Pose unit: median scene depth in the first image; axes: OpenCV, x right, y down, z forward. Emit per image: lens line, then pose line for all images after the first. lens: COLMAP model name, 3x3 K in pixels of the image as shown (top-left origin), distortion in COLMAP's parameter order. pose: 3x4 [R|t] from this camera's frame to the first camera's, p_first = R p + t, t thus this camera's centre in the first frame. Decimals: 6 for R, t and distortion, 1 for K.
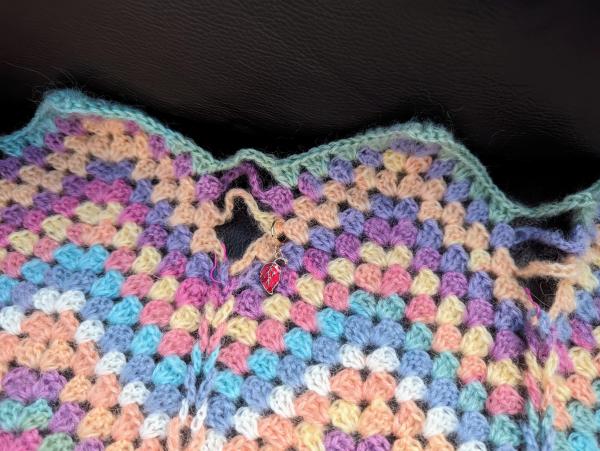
lens RADIAL K [[414.3, 0, 298.8], [0, 414.3, 229.0], [0, 0, 1]] dist [-0.013717, -0.002725]
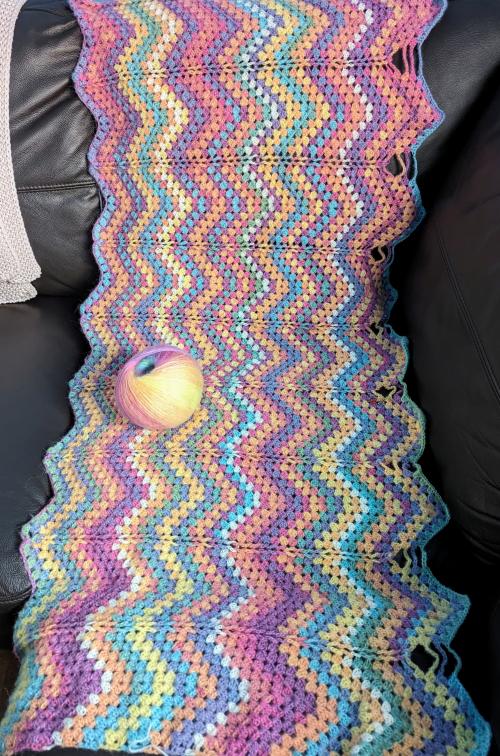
lens RADIAL K [[521.9, 0, 250.2], [0, 521.9, 376.1], [0, 0, 1]] dist [0.000560, -0.000048]
pose [[0.113075, 0.800471, -0.588608, 2.267221], [-0.927949, 0.296826, 0.225400, 0.022752], [0.355141, 0.520711, 0.776360, -2.956485]]
